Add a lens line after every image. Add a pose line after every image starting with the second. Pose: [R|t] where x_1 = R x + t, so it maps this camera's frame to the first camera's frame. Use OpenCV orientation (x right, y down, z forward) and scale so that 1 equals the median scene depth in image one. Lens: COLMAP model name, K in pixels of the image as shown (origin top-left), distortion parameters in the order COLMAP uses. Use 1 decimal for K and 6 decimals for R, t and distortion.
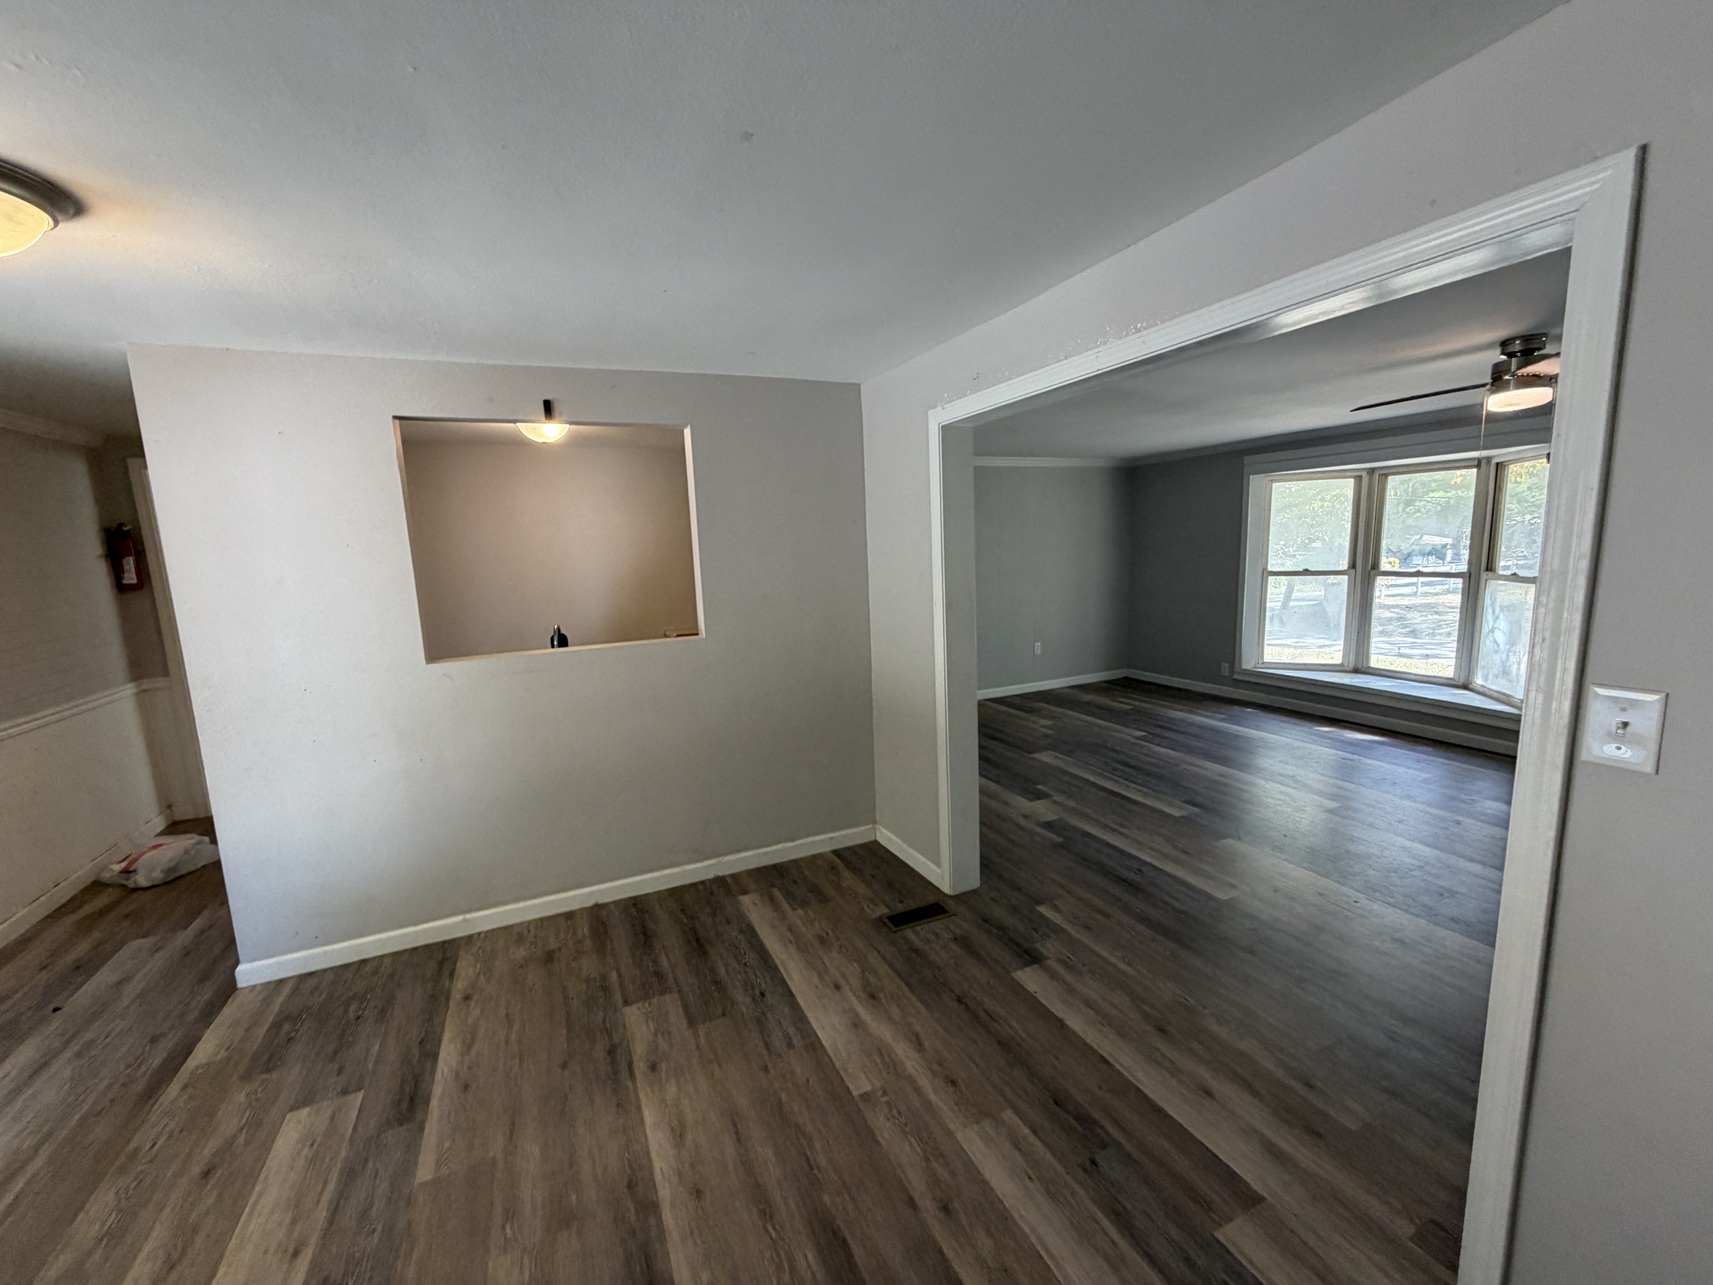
lens RADIAL K [[681.3, 0, 849.0], [0, 681.3, 646.9], [0, 0, 1]] dist [-0.000861, 0.000584]
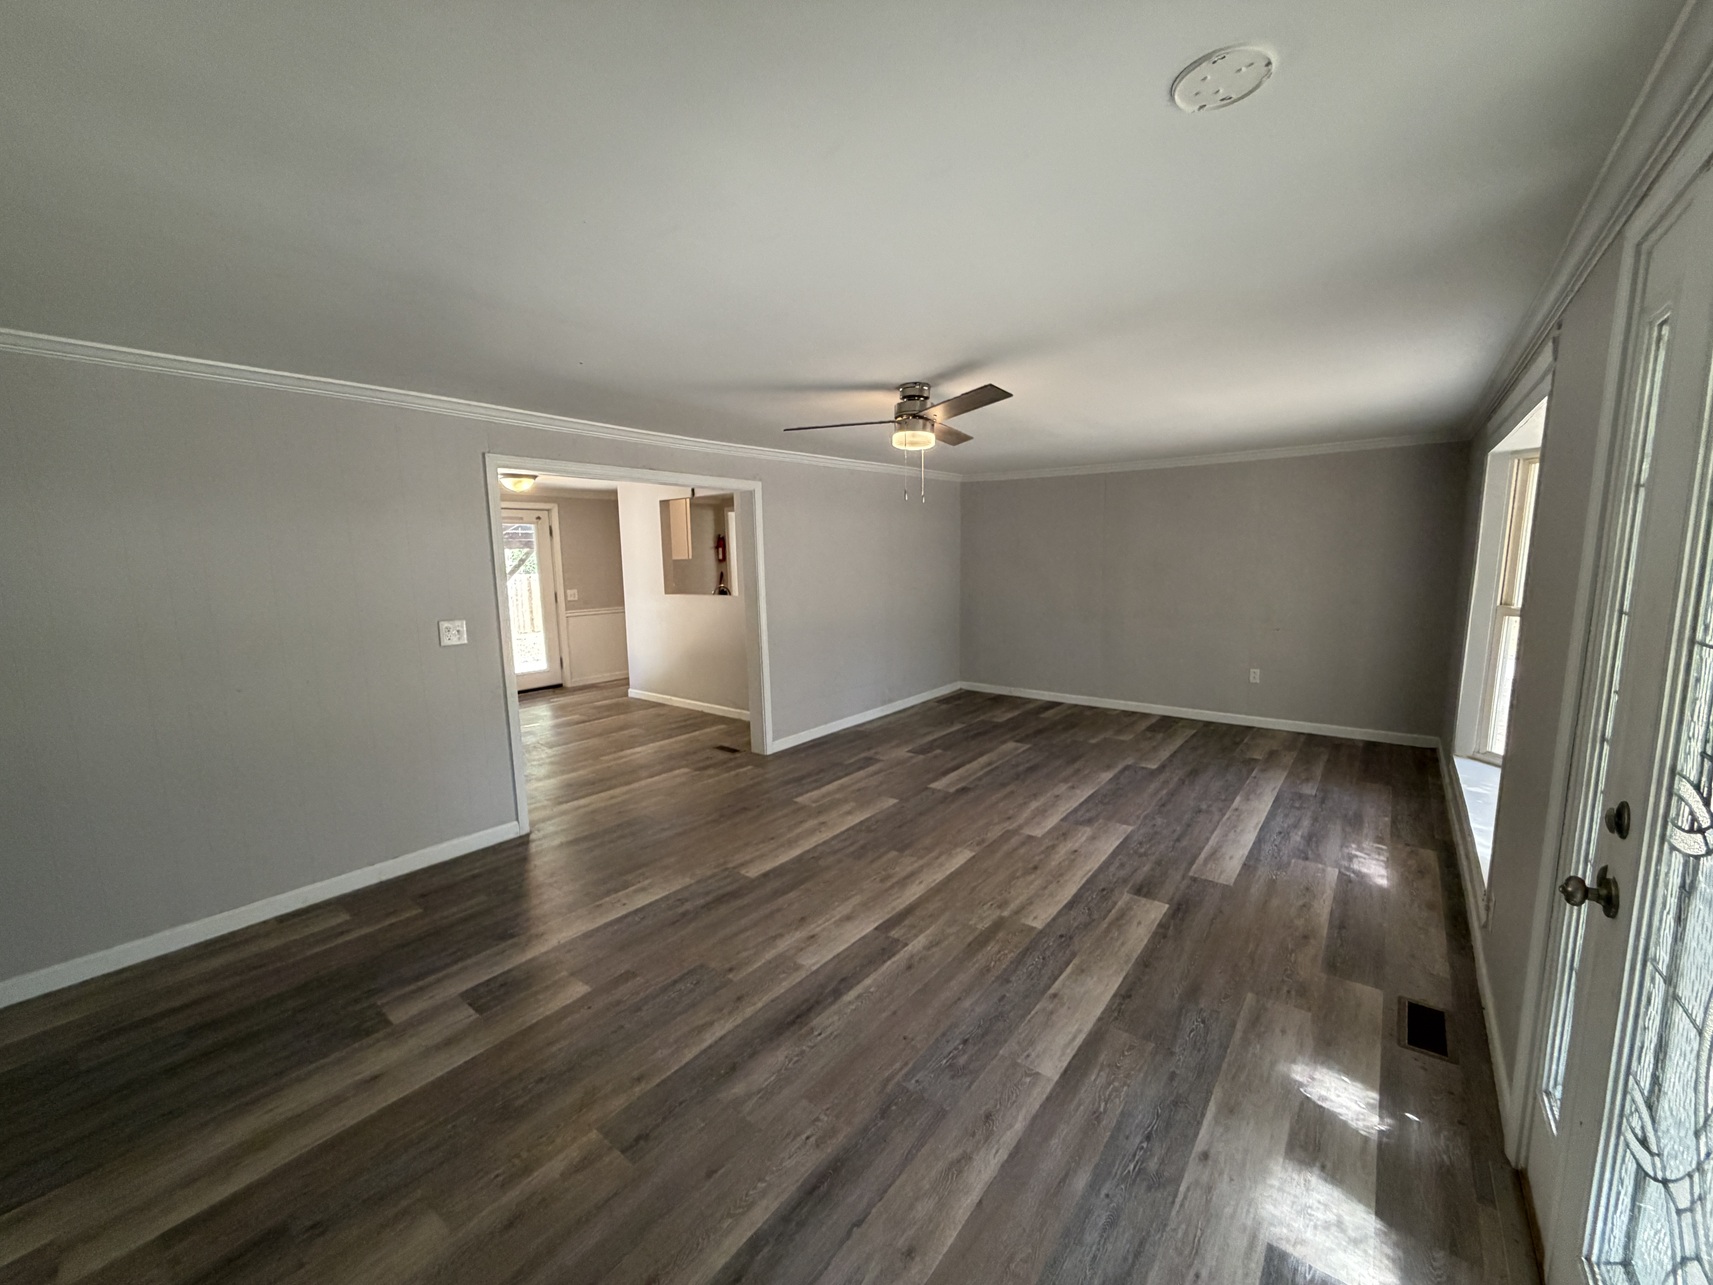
lens RADIAL K [[681.3, 0, 847.7], [0, 681.3, 641.2], [0, 0, 1]] dist [-0.000861, 0.000584]
pose [[0.449011, 0.145145, -0.881658, 1.505069], [-0.129831, 0.986845, 0.096341, -0.105415], [0.884043, 0.071208, 0.461949, 0.316675]]
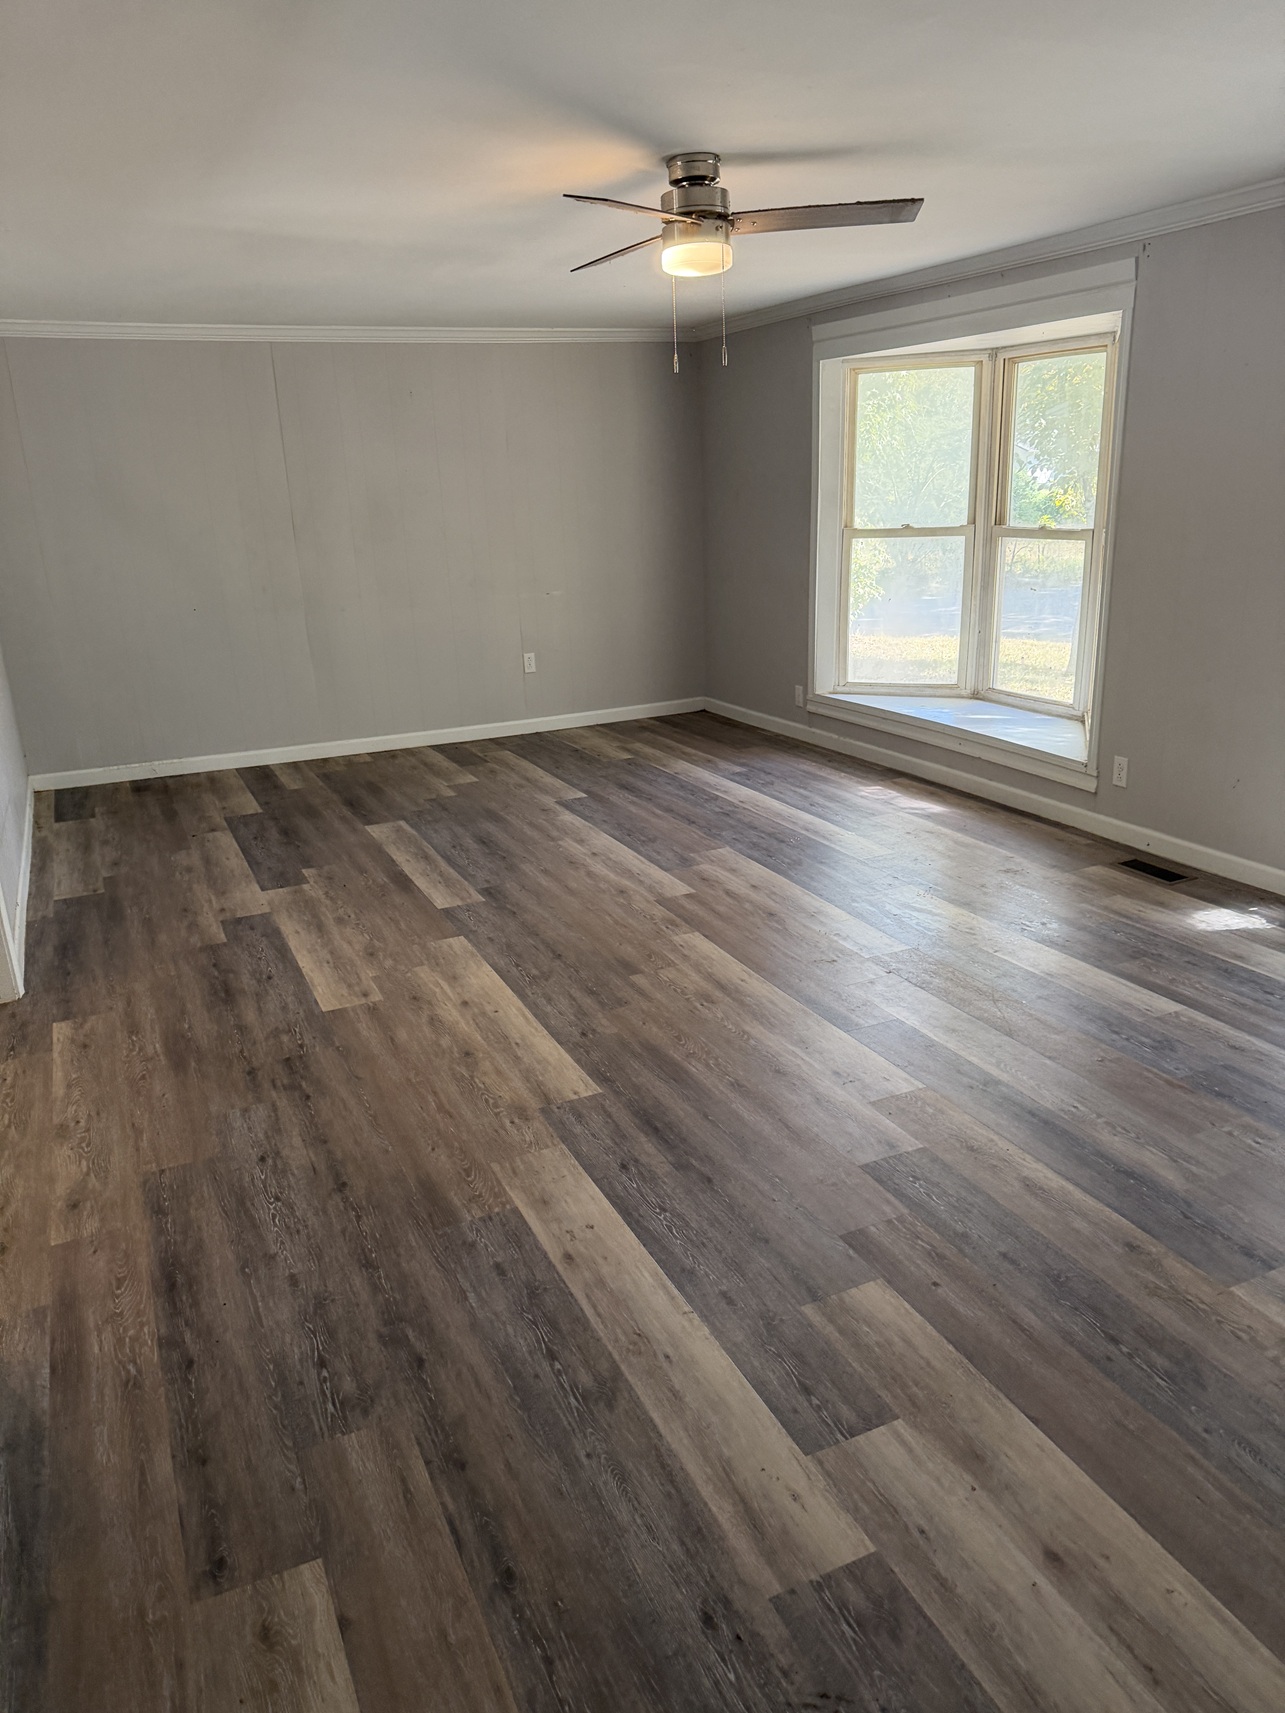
lens RADIAL K [[1197.0, 0, 629.8], [0, 1197.0, 867.4], [0, 0, 1]] dist [0.063194, -0.077165]
pose [[0.999997, -0.002018, -0.001409, 0.704990], [0.002224, 0.986122, 0.166009, 0.011207], [0.001054, -0.166011, 0.986123, -0.174923]]
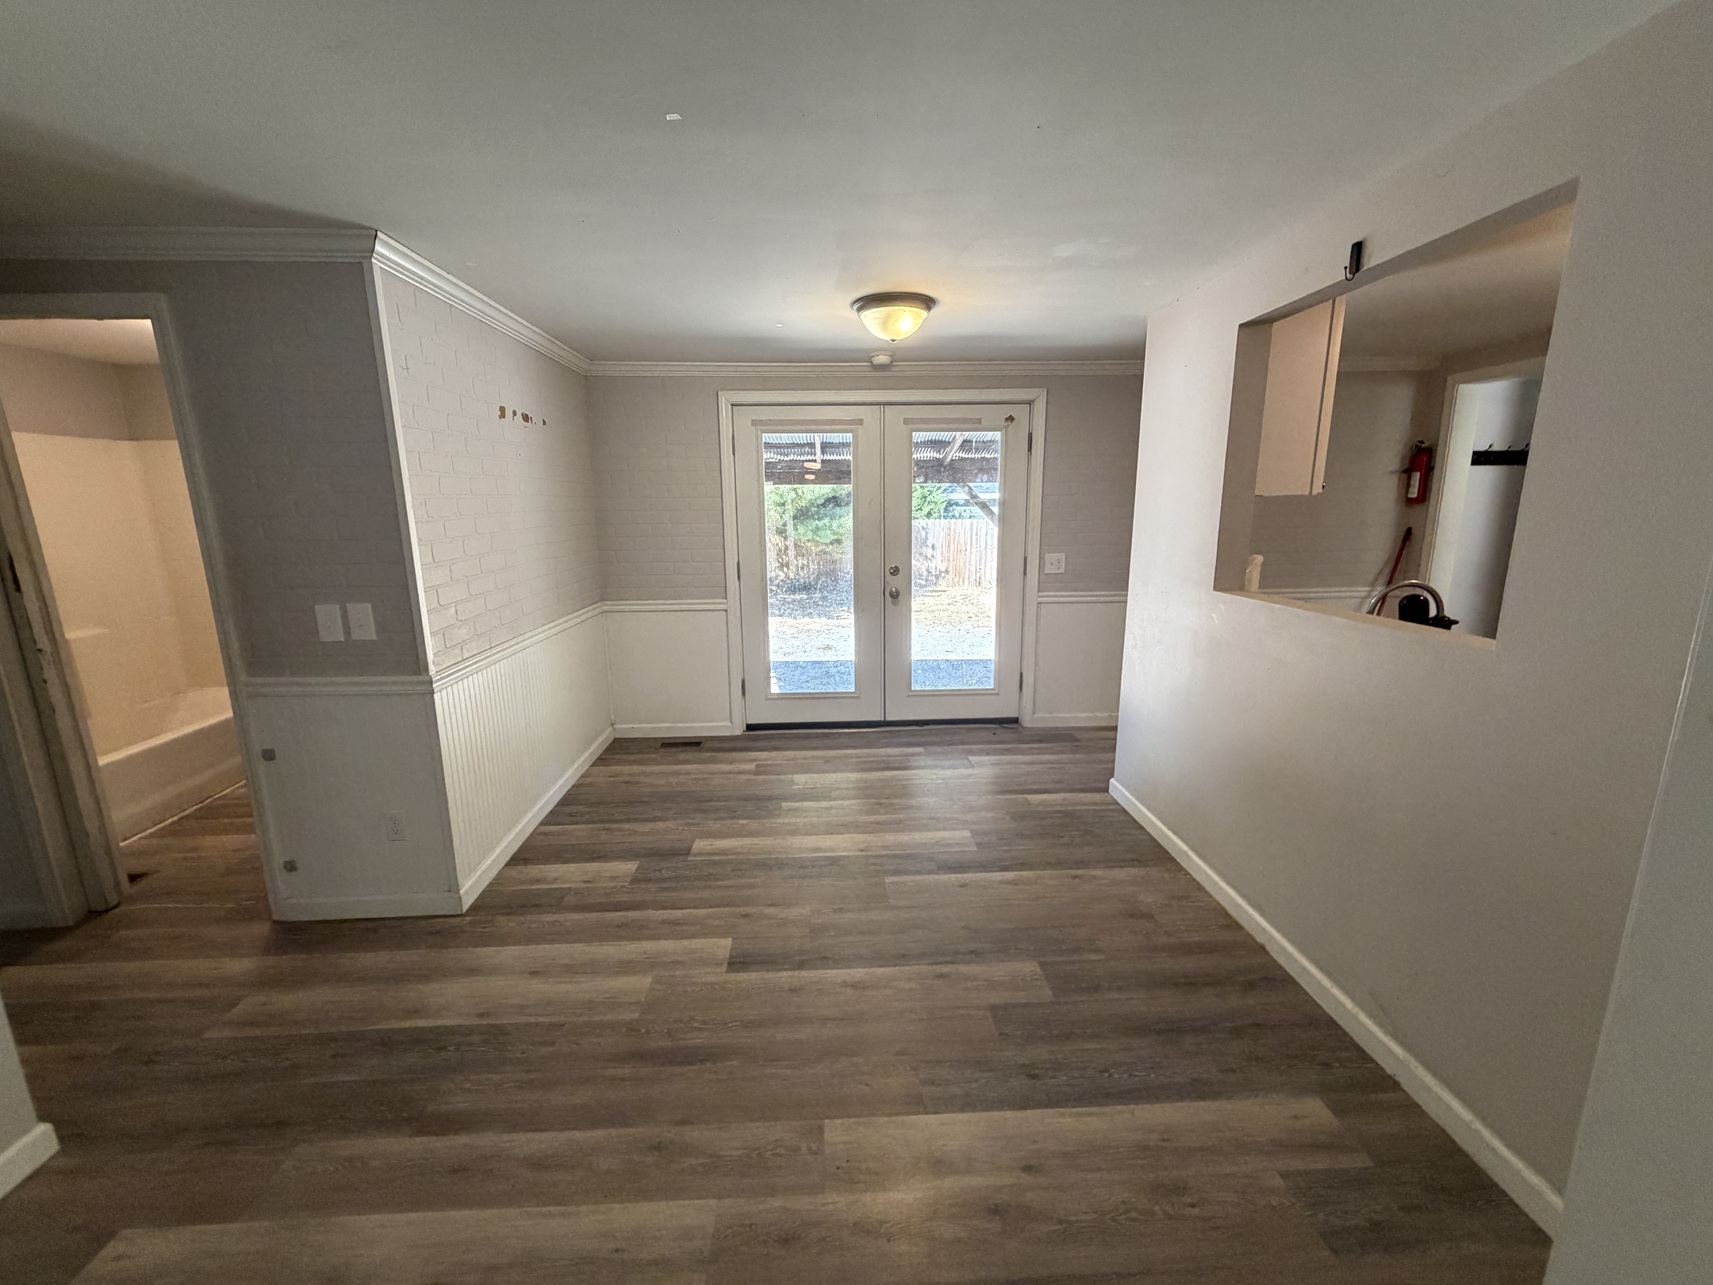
lens RADIAL K [[681.3, 0, 851.1], [0, 681.3, 644.8], [0, 0, 1]] dist [-0.000861, 0.000584]
pose [[-0.374805, 0.227452, -0.898769, 0.342313], [-0.110834, 0.951493, 0.287015, -0.090488], [0.920455, 0.207188, -0.331415, 0.641412]]
